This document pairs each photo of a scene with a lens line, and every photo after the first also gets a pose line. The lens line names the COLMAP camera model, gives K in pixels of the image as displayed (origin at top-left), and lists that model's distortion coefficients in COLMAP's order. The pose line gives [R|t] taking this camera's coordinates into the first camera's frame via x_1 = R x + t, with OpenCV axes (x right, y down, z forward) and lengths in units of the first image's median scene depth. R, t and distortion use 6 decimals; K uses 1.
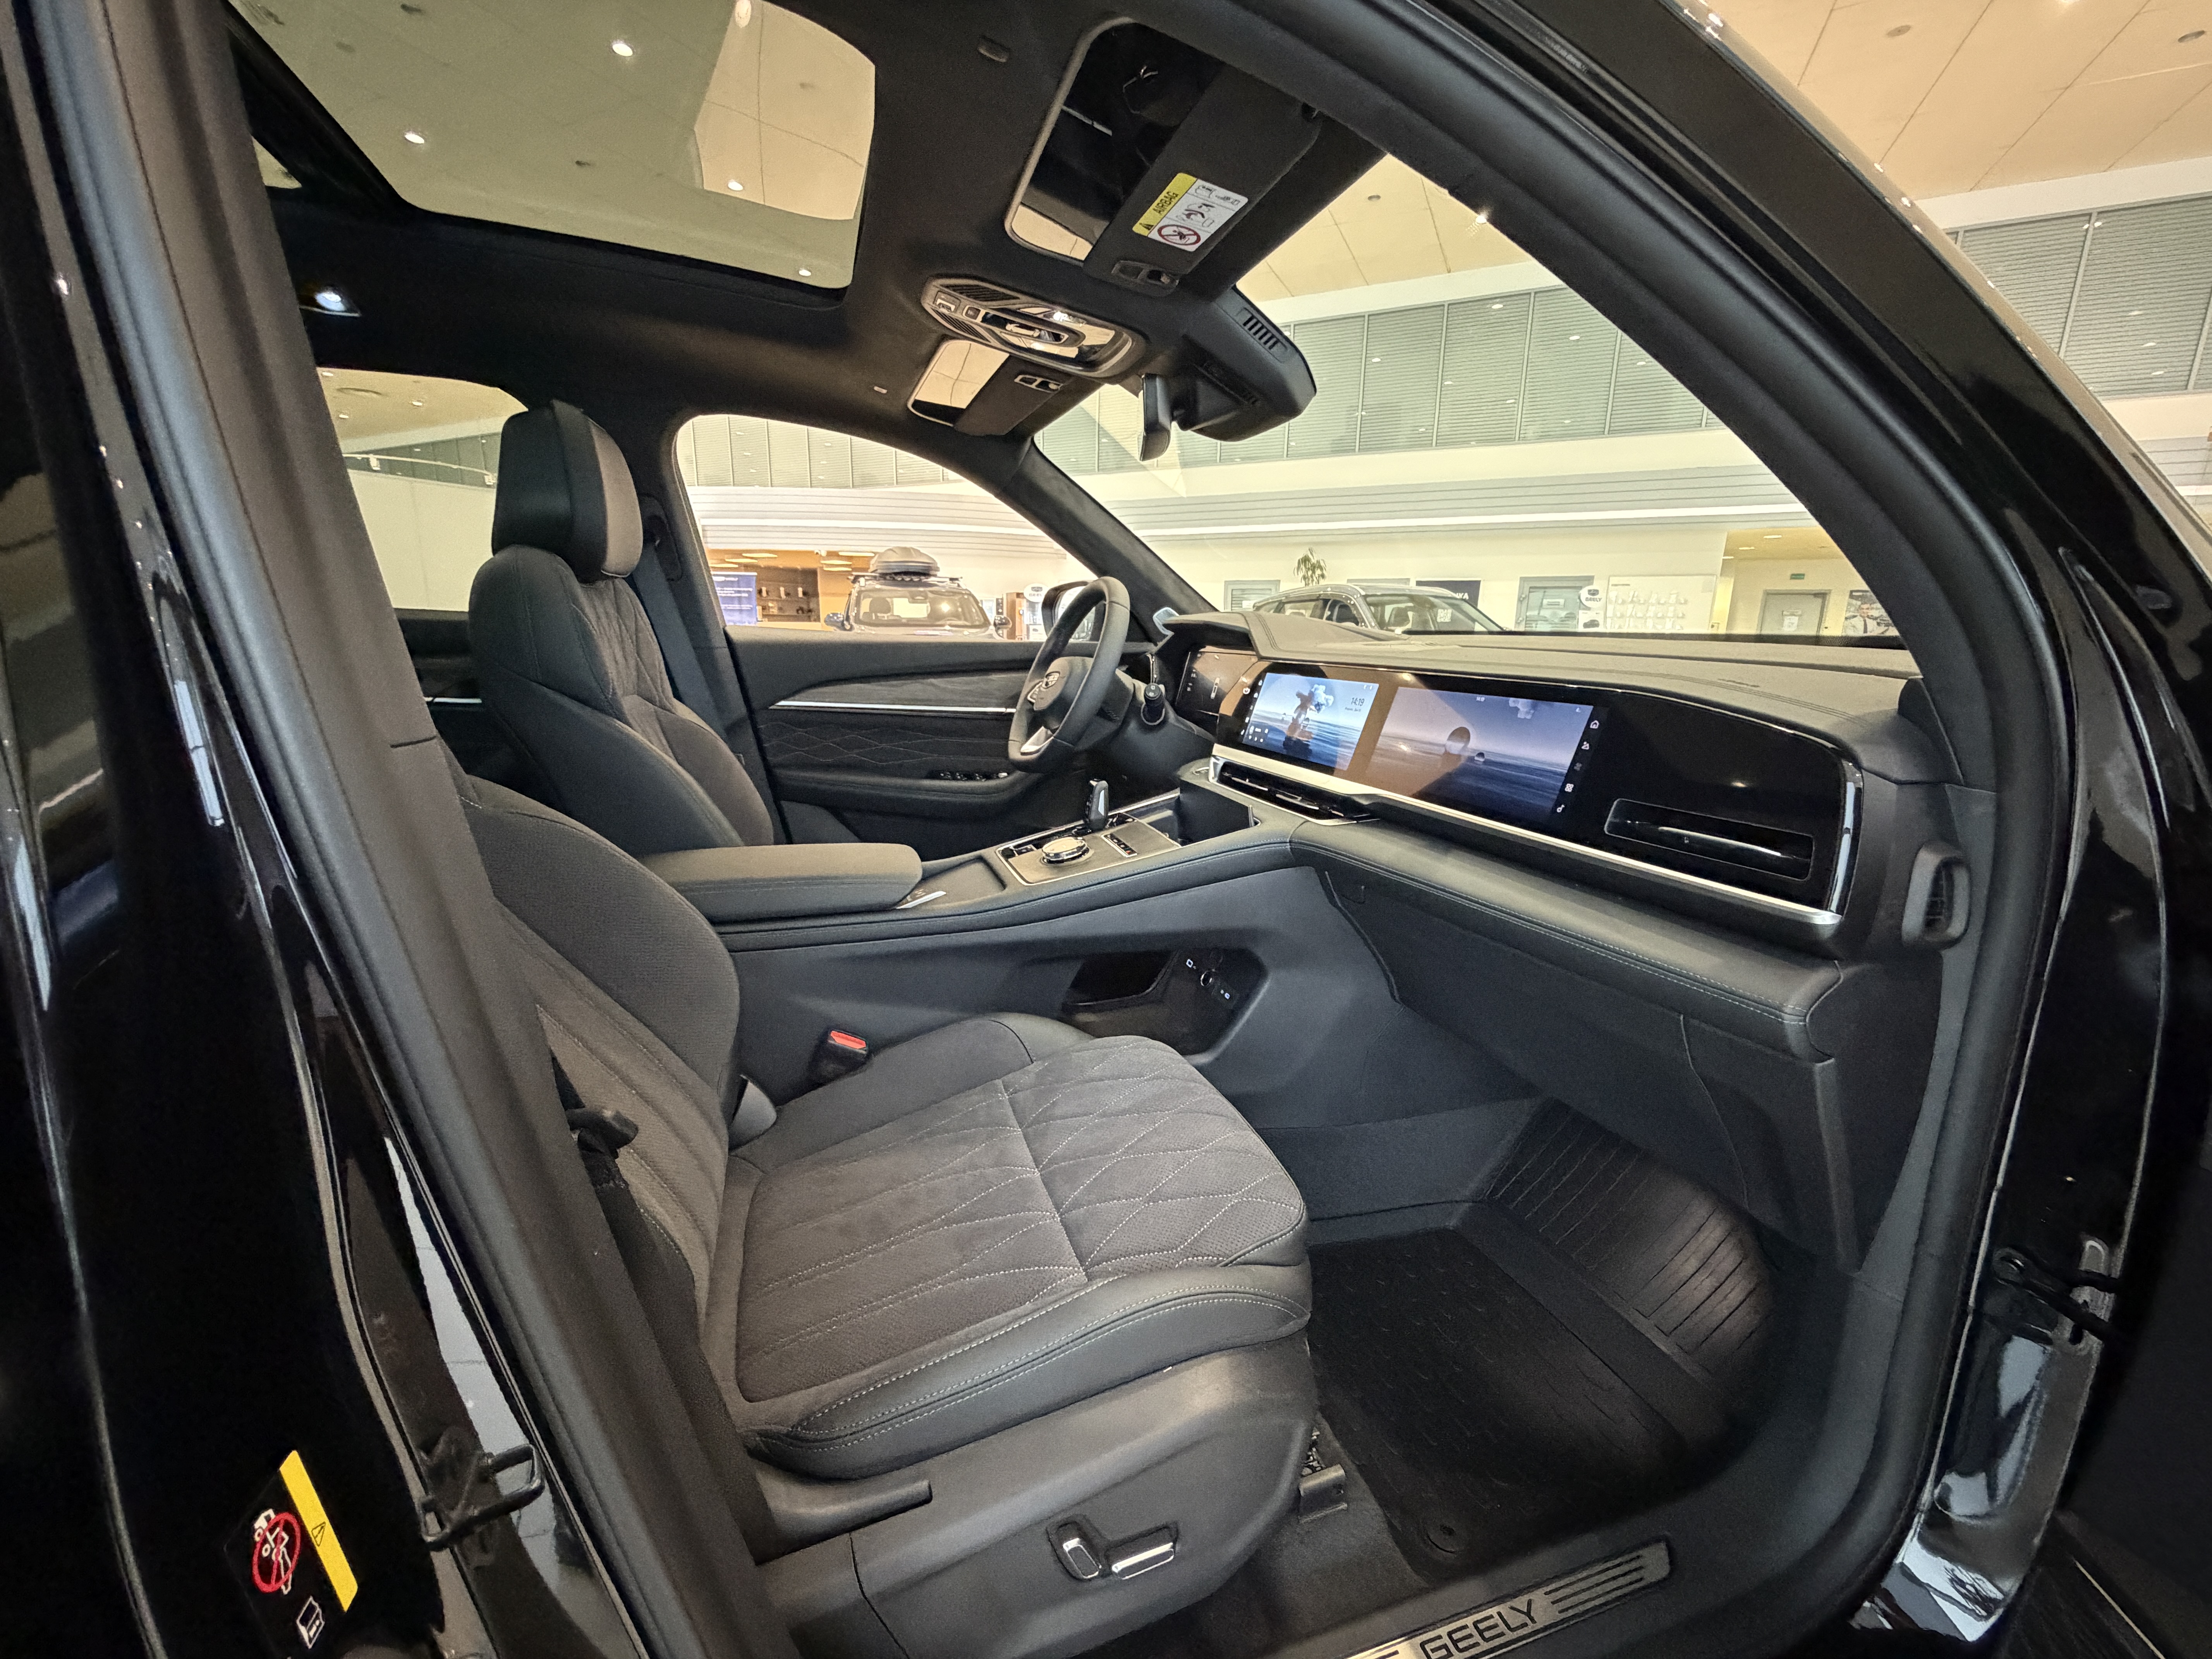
lens RADIAL K [[884.6, 0, 1100.5], [0, 884.6, 826.4], [0, 0, 1]] dist [0.001170, -0.000414]
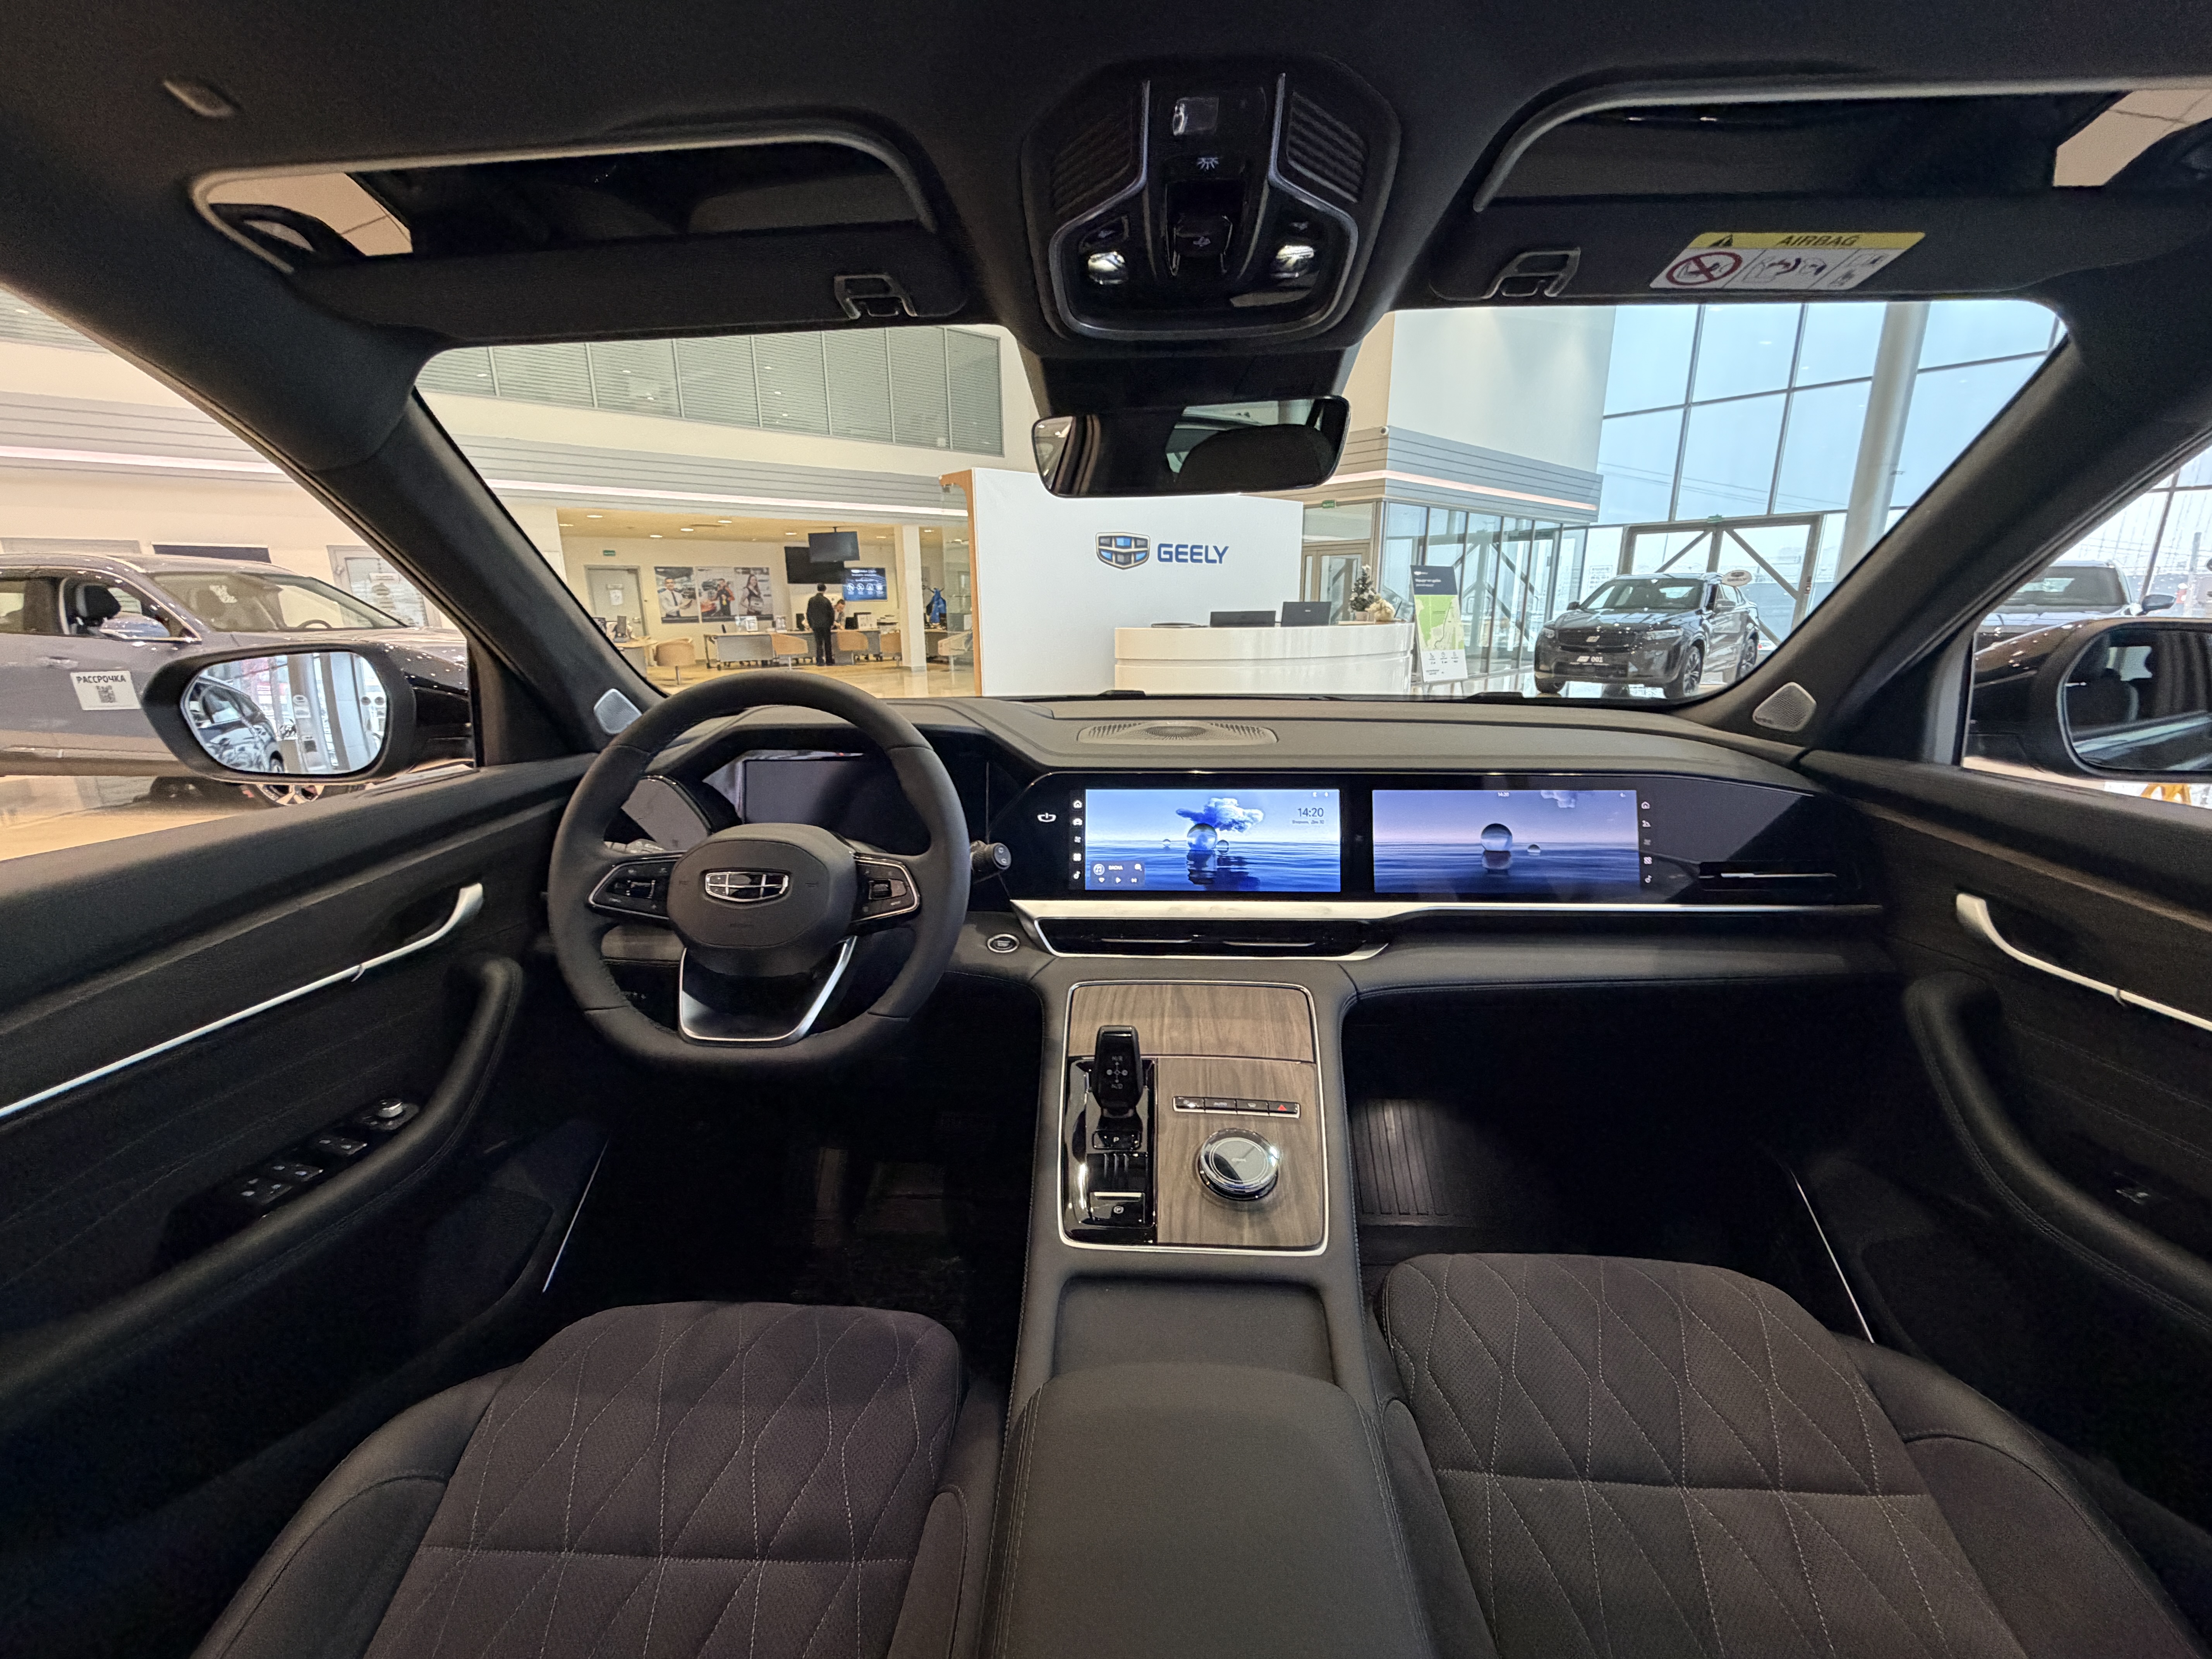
lens RADIAL K [[884.6, 0, 1100.5], [0, 884.6, 826.4], [0, 0, 1]] dist [0.001170, -0.000414]
pose [[0.343608, -0.247992, 0.905778, -0.649259], [0.211769, 0.960122, 0.182536, -0.378618], [-0.914925, 0.129095, 0.382423, 0.994421]]
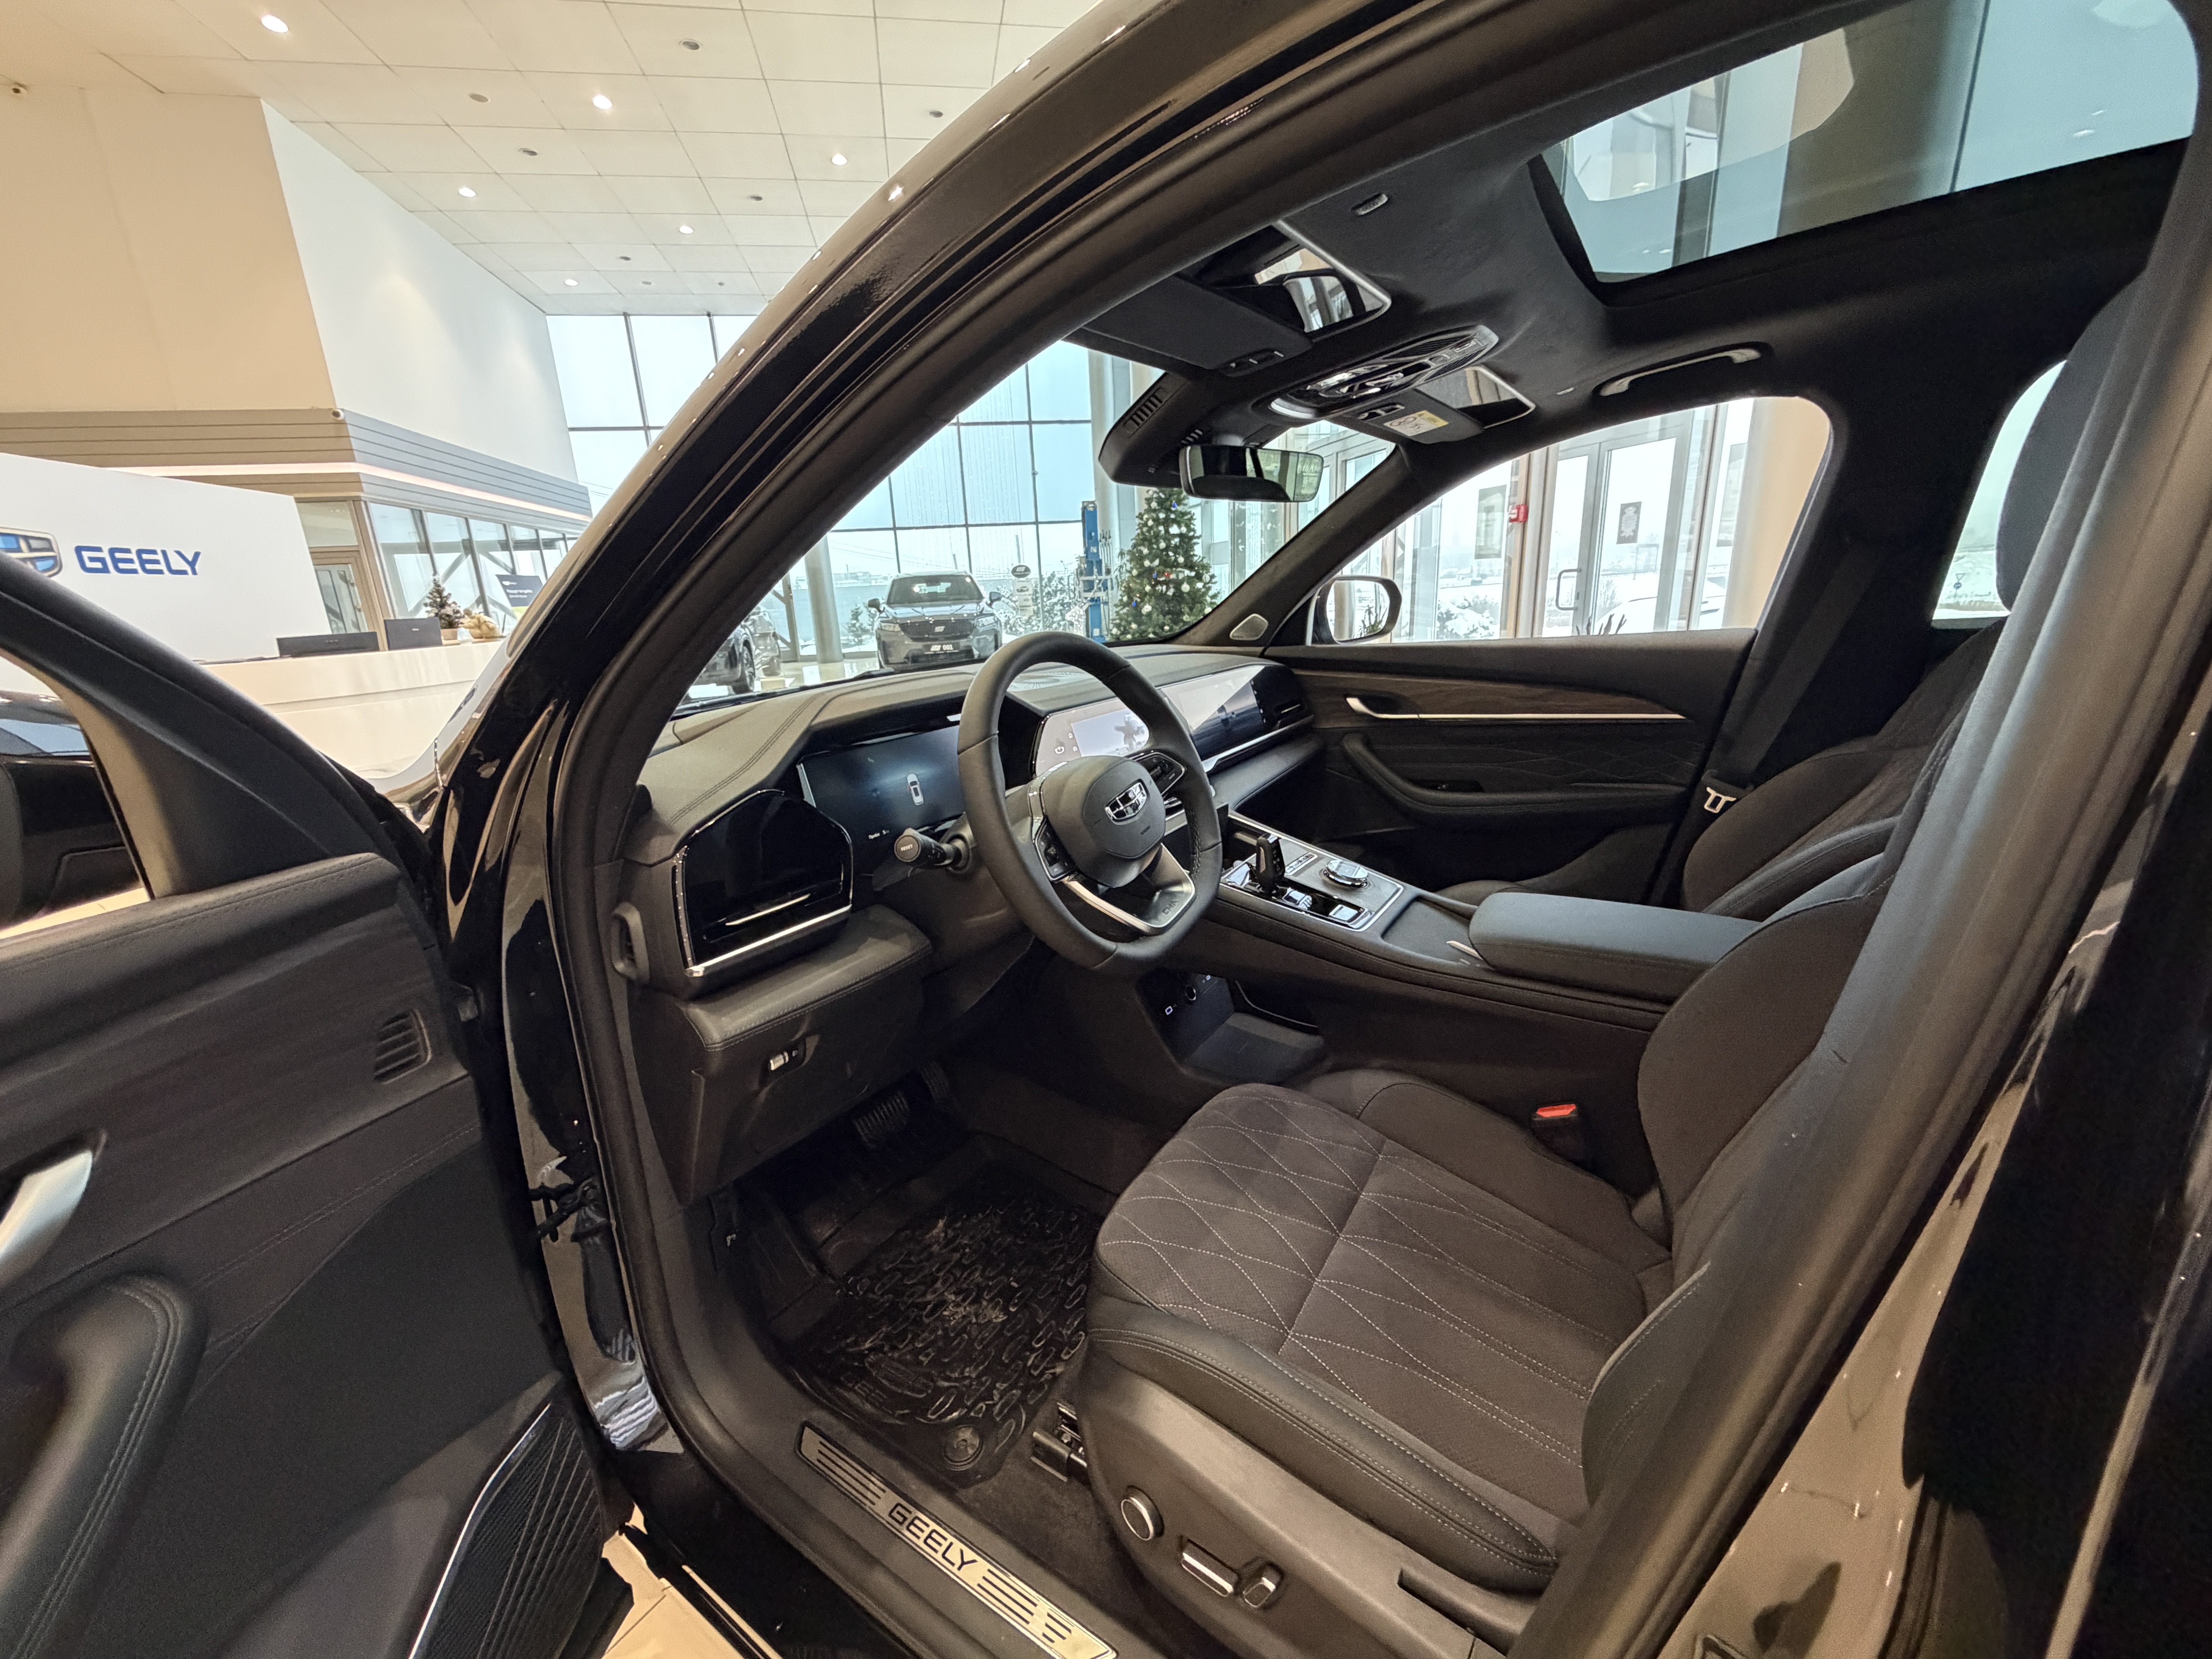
lens RADIAL K [[884.6, 0, 1100.5], [0, 884.6, 826.4], [0, 0, 1]] dist [0.001170, -0.000414]
pose [[-0.634819, -0.189500, 0.749062, -0.786270], [0.202929, 0.894535, 0.398281, -0.614812], [-0.745536, 0.404843, -0.529413, 2.102594]]
